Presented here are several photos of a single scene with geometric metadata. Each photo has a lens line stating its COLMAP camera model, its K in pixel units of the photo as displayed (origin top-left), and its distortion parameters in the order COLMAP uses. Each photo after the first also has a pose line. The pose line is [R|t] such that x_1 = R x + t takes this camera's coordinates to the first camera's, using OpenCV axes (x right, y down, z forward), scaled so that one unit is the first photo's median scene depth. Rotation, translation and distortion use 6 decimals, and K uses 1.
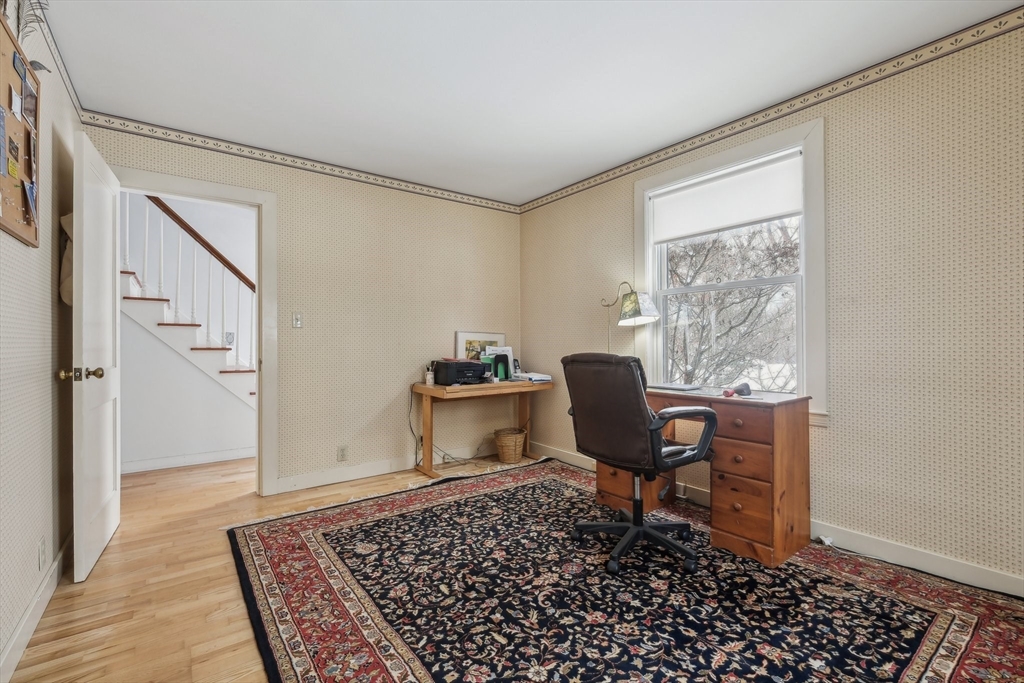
lens RADIAL K [[455.6, 0, 514.5], [0, 455.6, 341.5], [0, 0, 1]] dist [-0.002306, -0.000120]
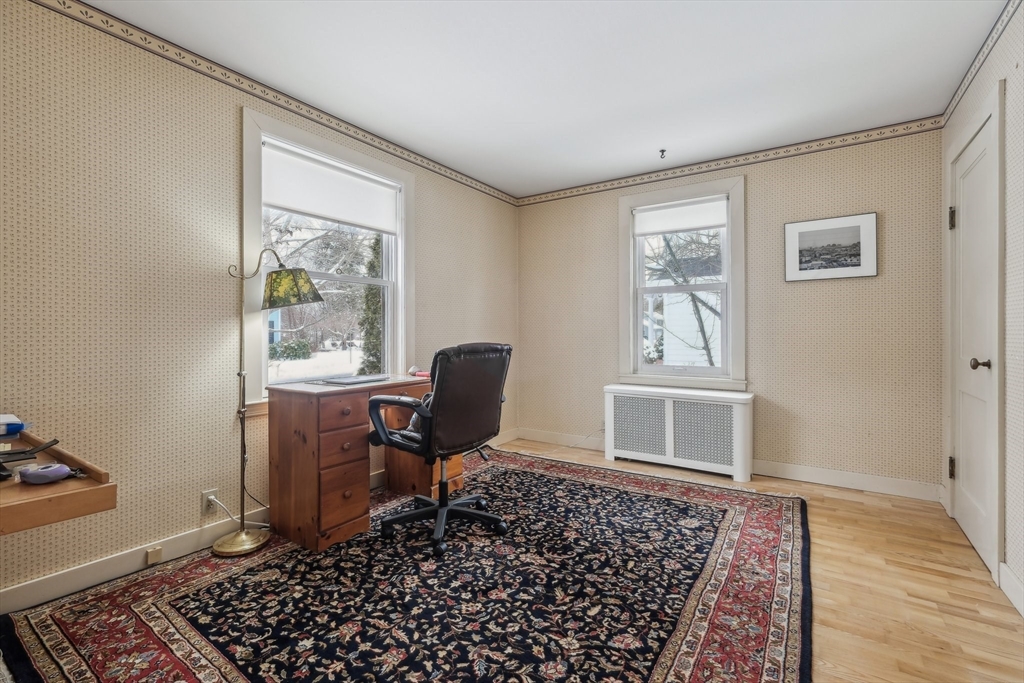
lens RADIAL K [[455.6, 0, 514.5], [0, 455.6, 341.5], [0, 0, 1]] dist [-0.002306, -0.000120]
pose [[-0.334253, -0.015187, 0.942361, -0.945663], [0.001931, 0.999857, 0.016799, 0.005245], [-0.942482, 0.007435, -0.334175, 1.465101]]
